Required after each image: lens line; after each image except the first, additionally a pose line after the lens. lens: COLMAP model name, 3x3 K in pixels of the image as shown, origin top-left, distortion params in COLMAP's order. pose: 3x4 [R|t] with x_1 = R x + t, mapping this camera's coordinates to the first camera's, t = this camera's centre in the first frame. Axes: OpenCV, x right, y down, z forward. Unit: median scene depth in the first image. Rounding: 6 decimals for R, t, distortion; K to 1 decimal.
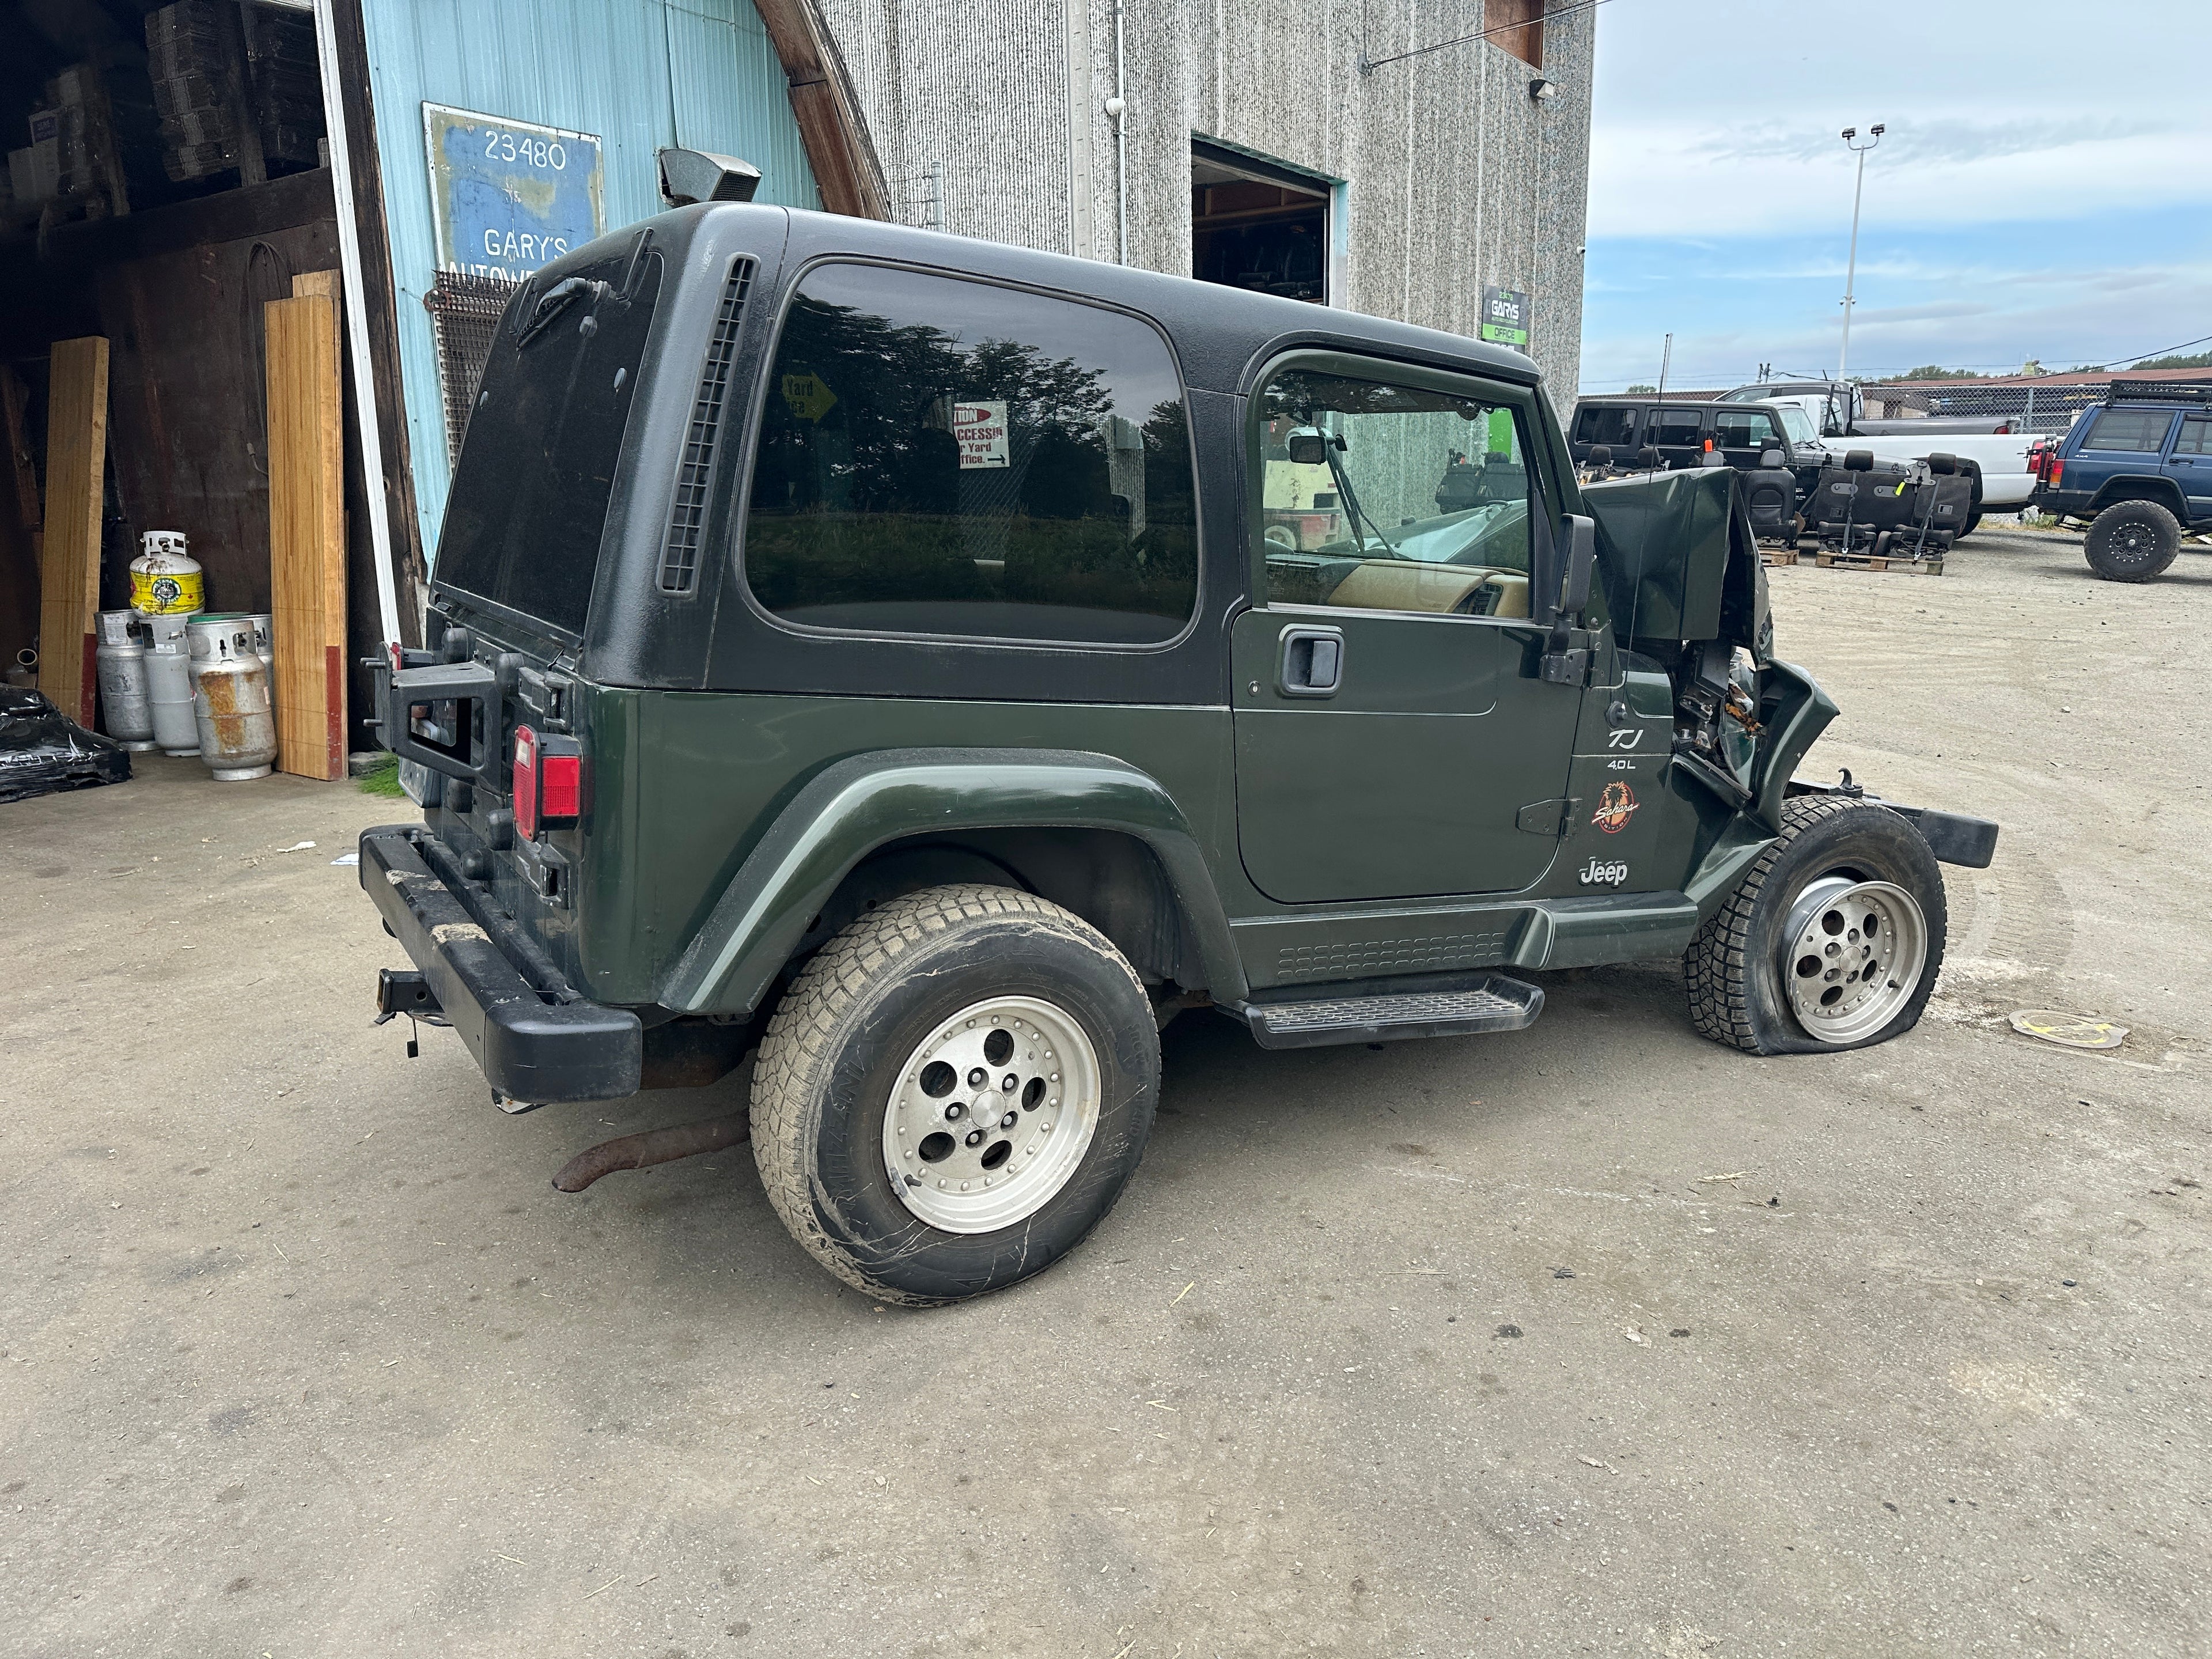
lens RADIAL K [[1569.2, 0, 1107.6], [0, 1569.2, 836.1], [0, 0, 1]] dist [0.012097, -0.008005]
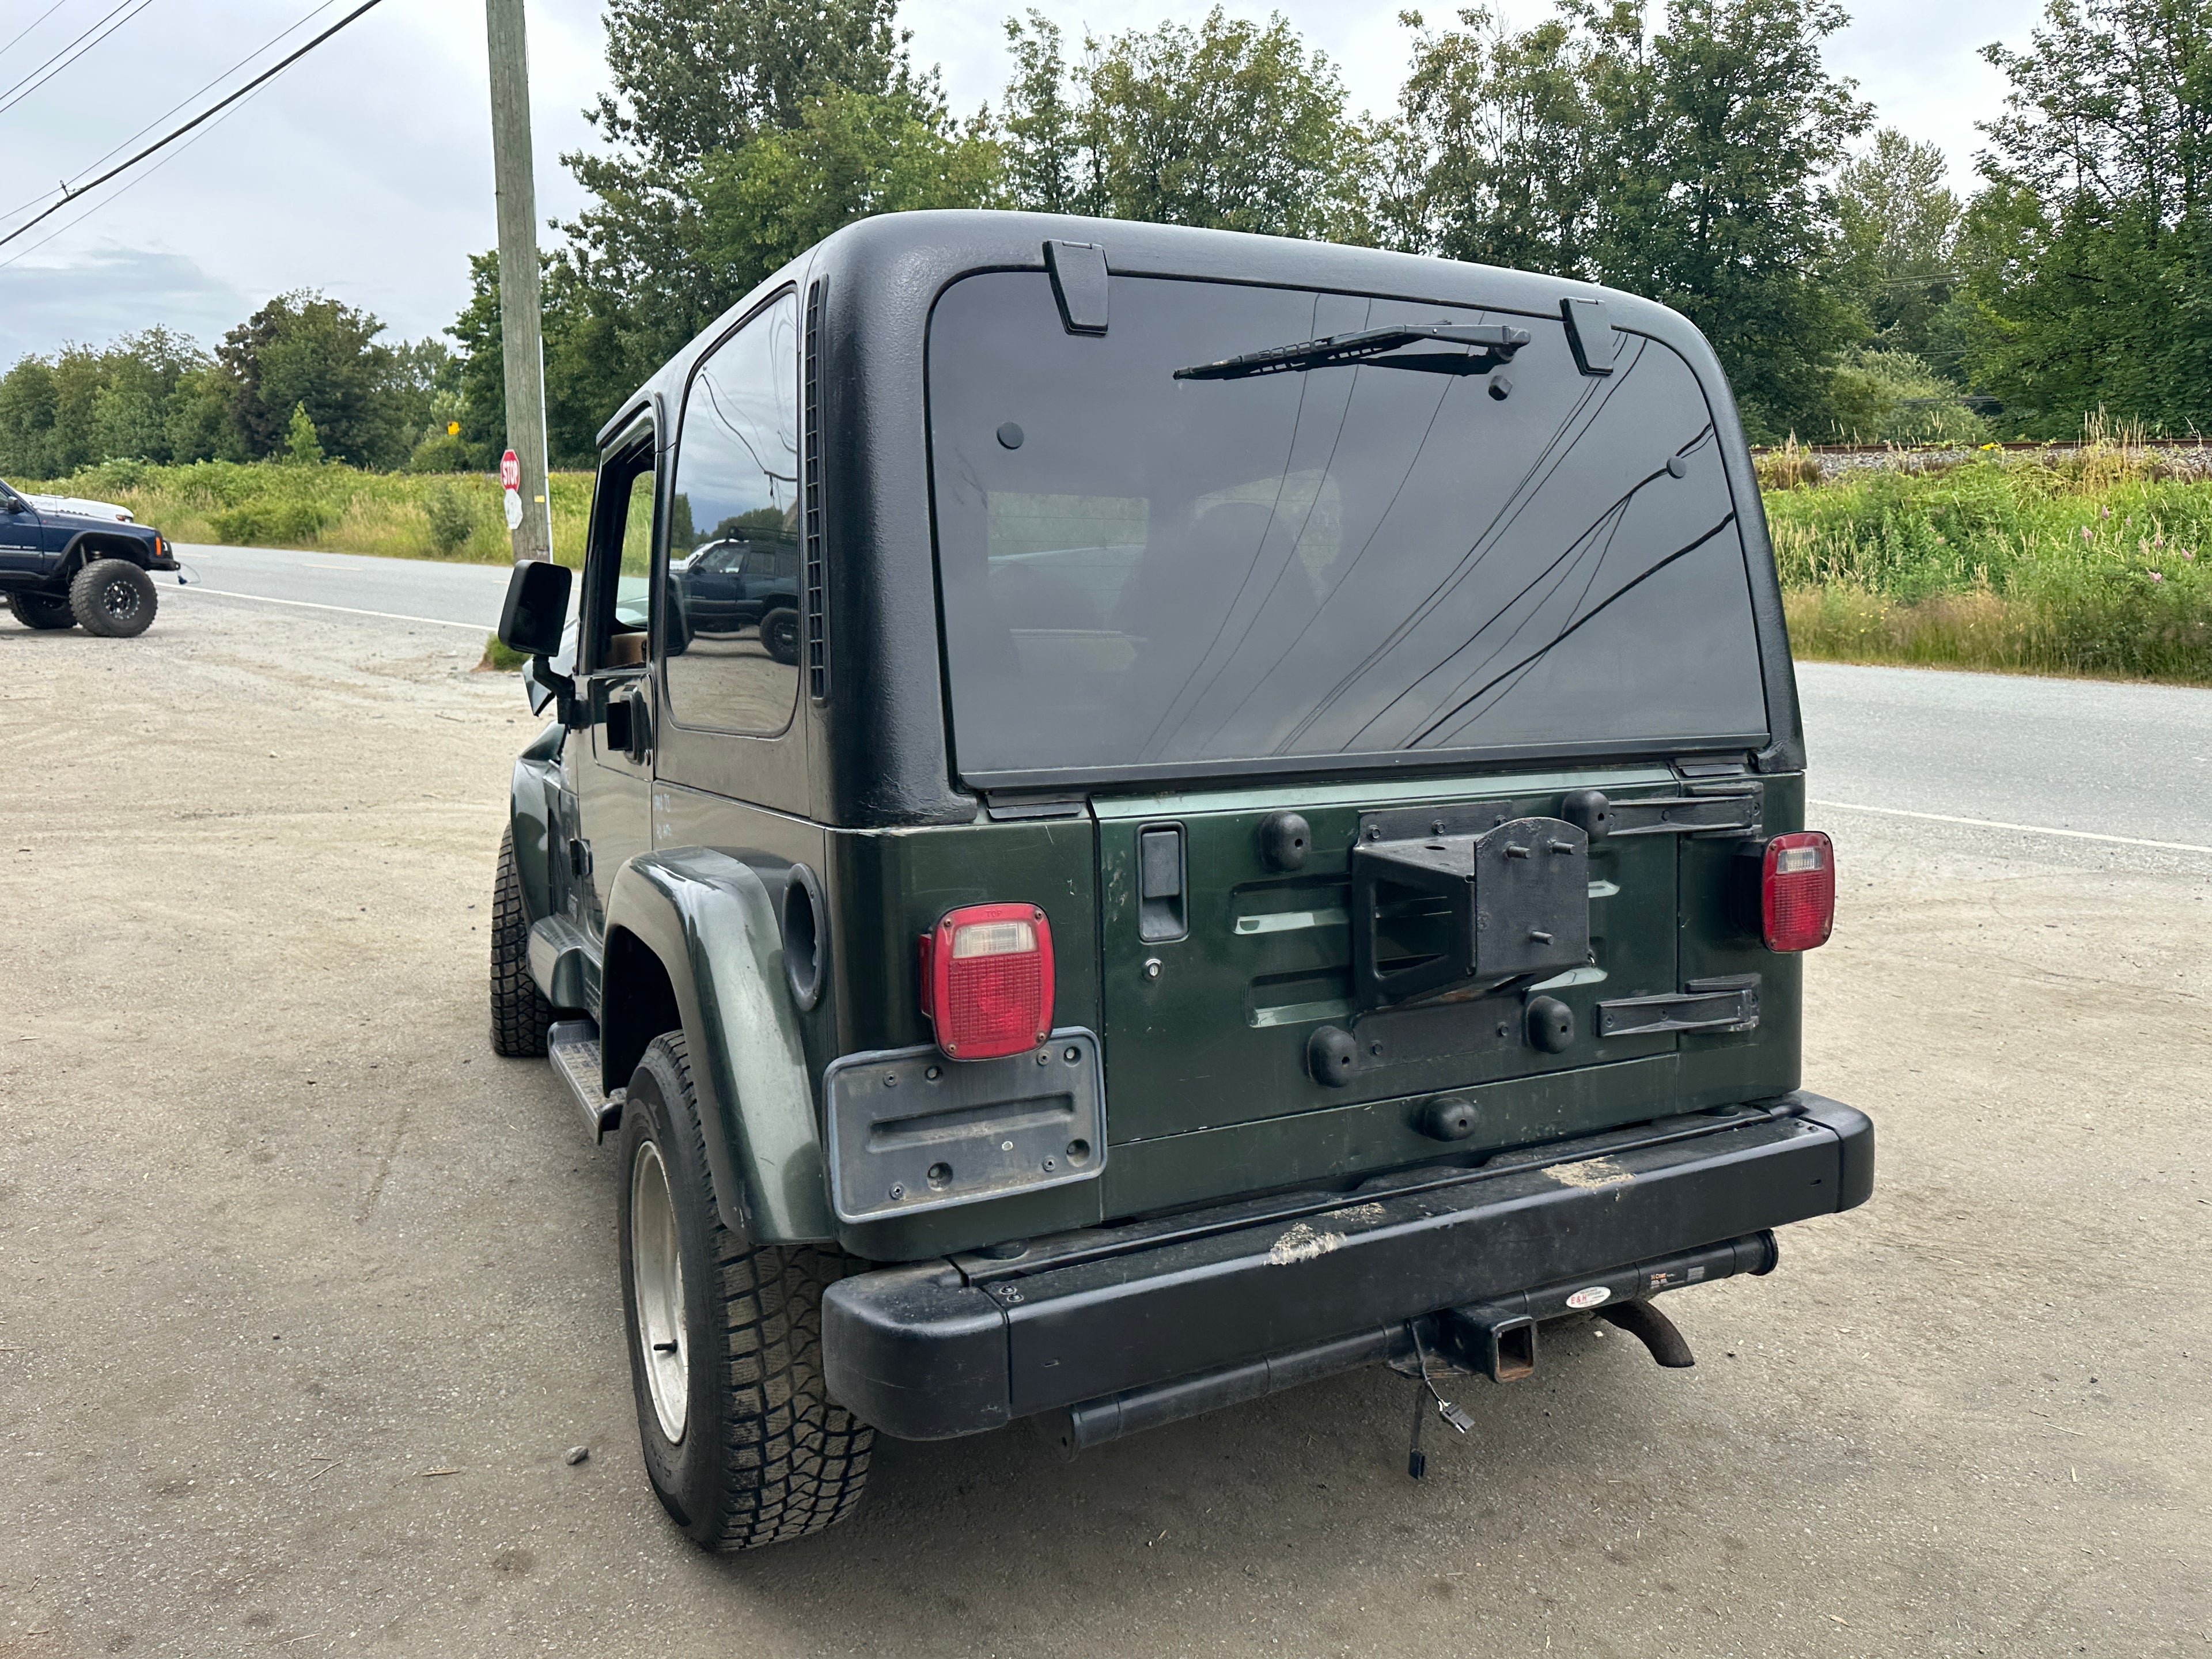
lens RADIAL K [[1571.5, 0, 1107.5], [0, 1571.5, 838.2], [0, 0, 1]] dist [0.007619, -0.009531]
pose [[0.094813, -0.188104, 0.977562, -0.466774], [0.209487, 0.963767, 0.165132, -0.108503], [-0.973204, 0.189130, 0.130783, 0.451269]]
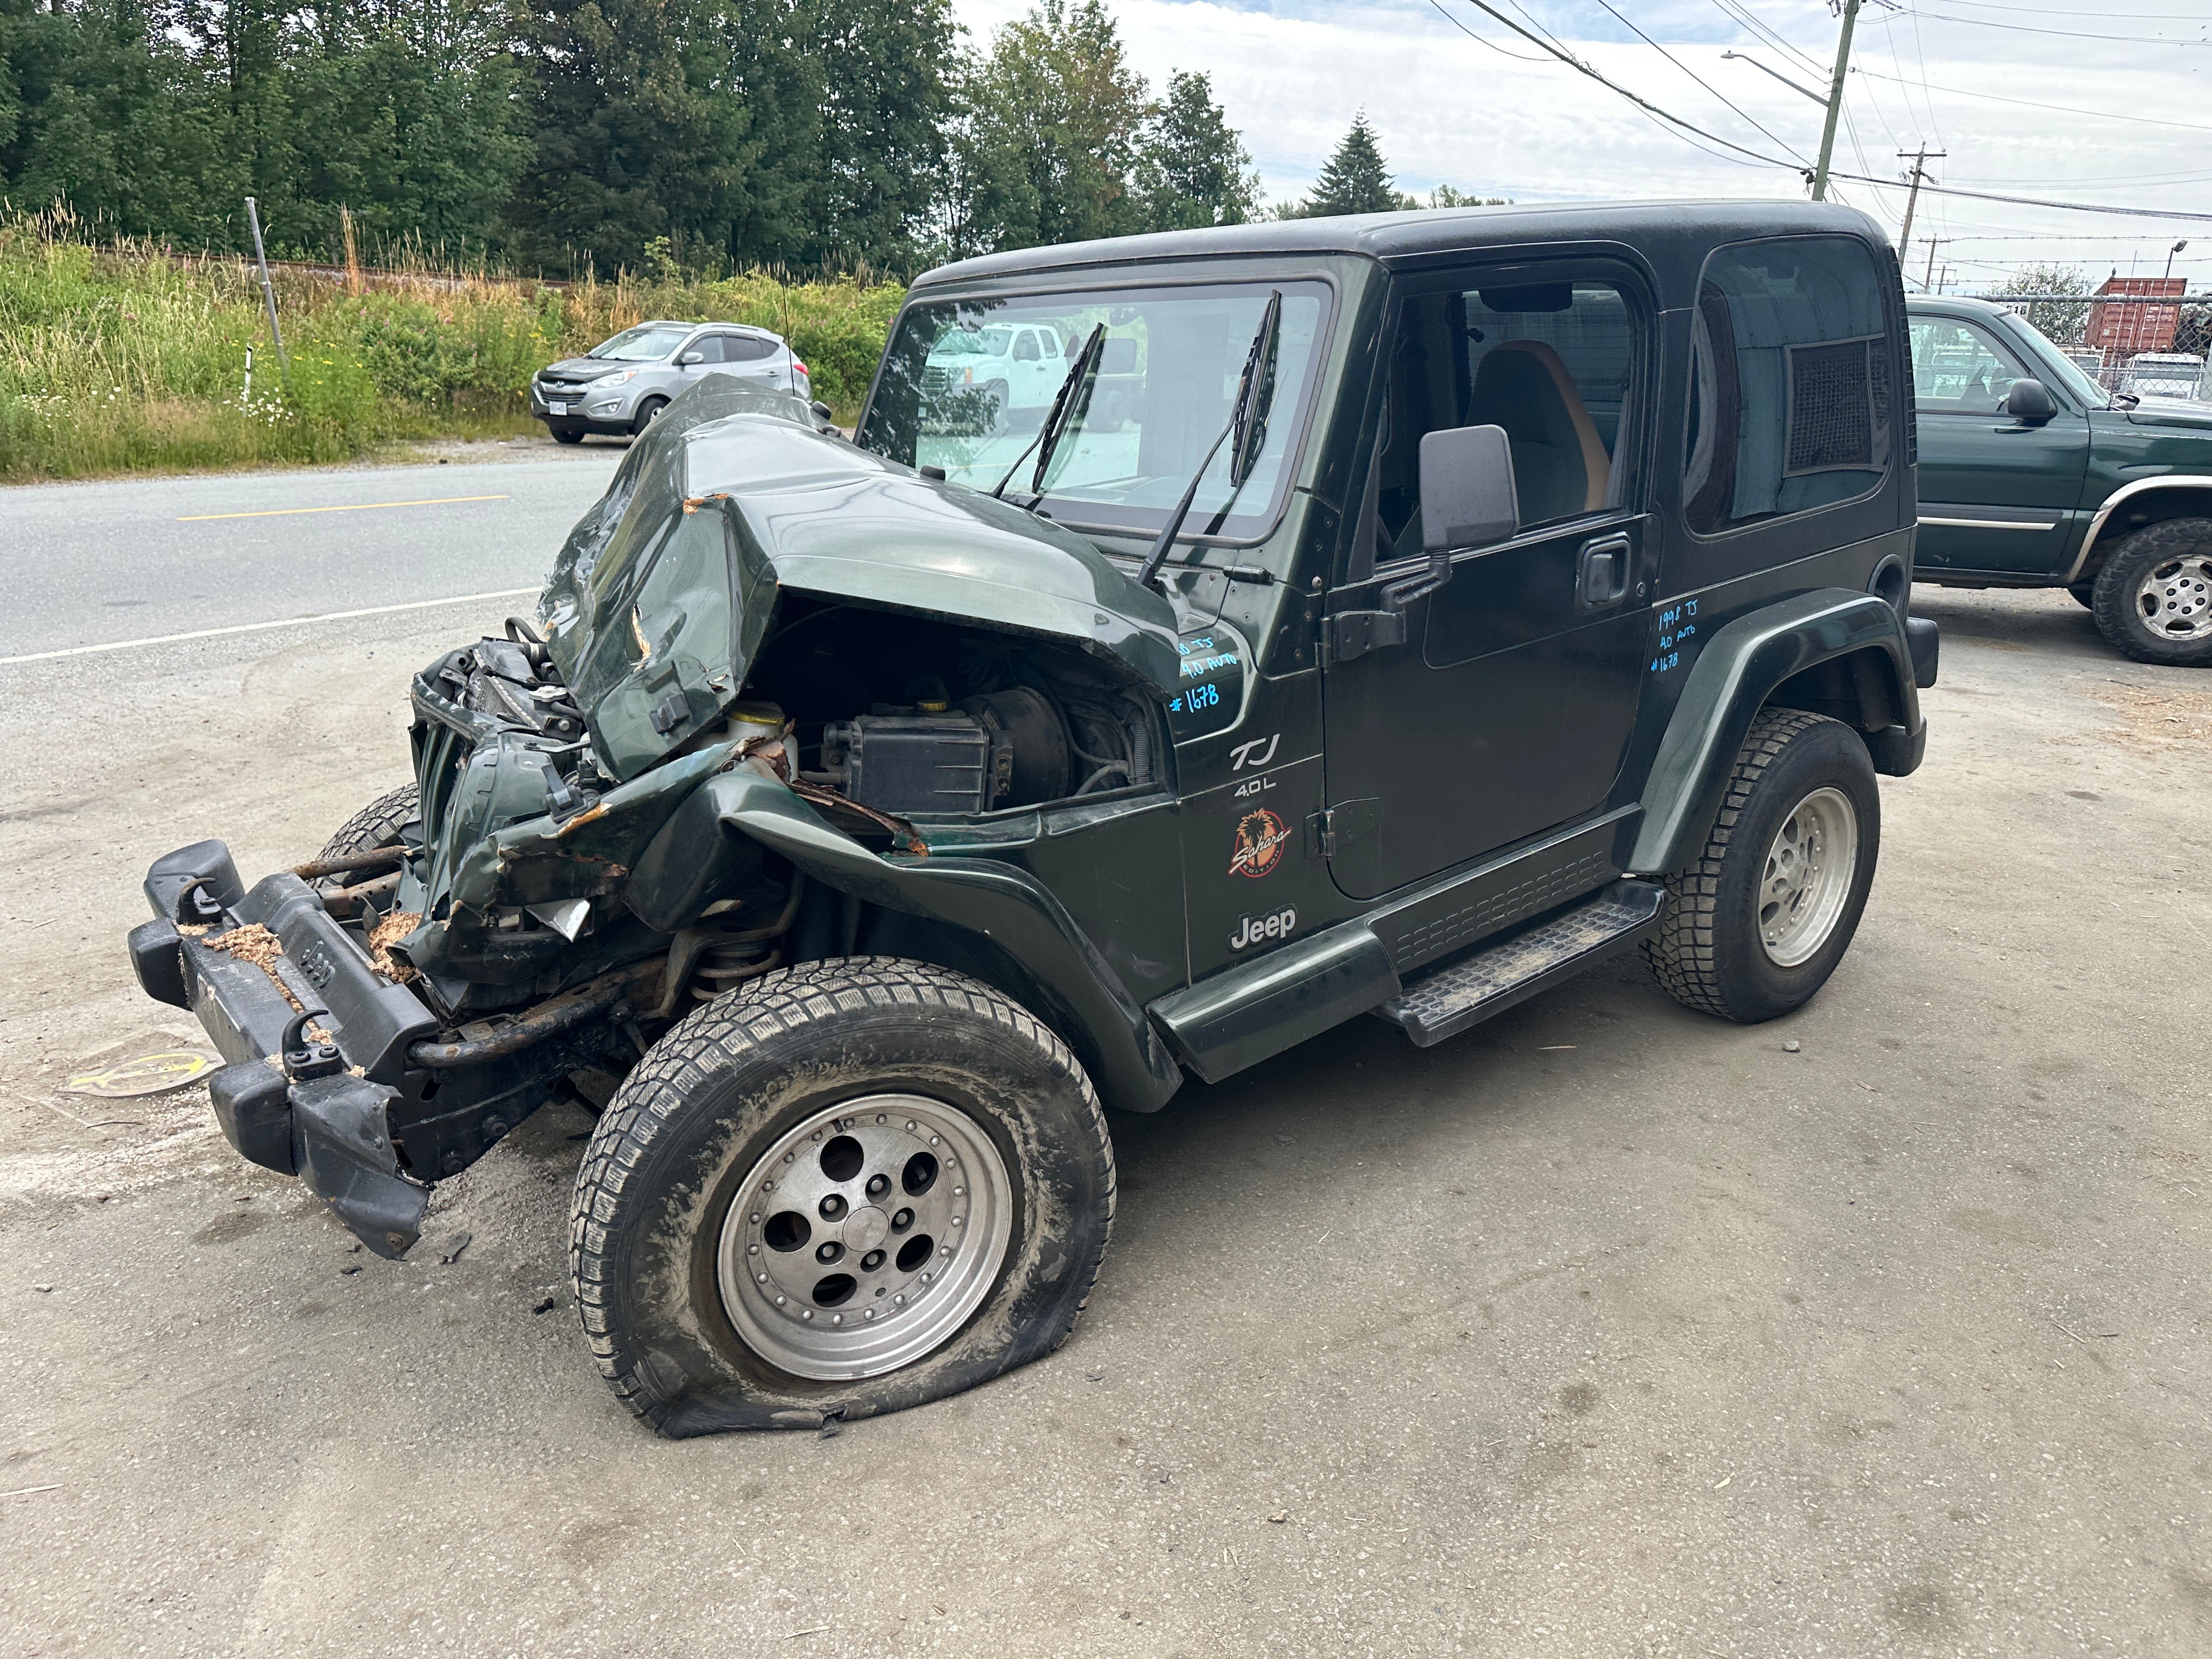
lens RADIAL K [[1559.1, 0, 1103.0], [0, 1559.1, 841.8], [0, 0, 1]] dist [0.034848, -0.050658]
pose [[-0.992271, 0.024864, -0.121573, 0.133911], [-0.038398, 0.870113, 0.491354, -0.240395], [0.117999, 0.492224, -0.862434, 1.028418]]
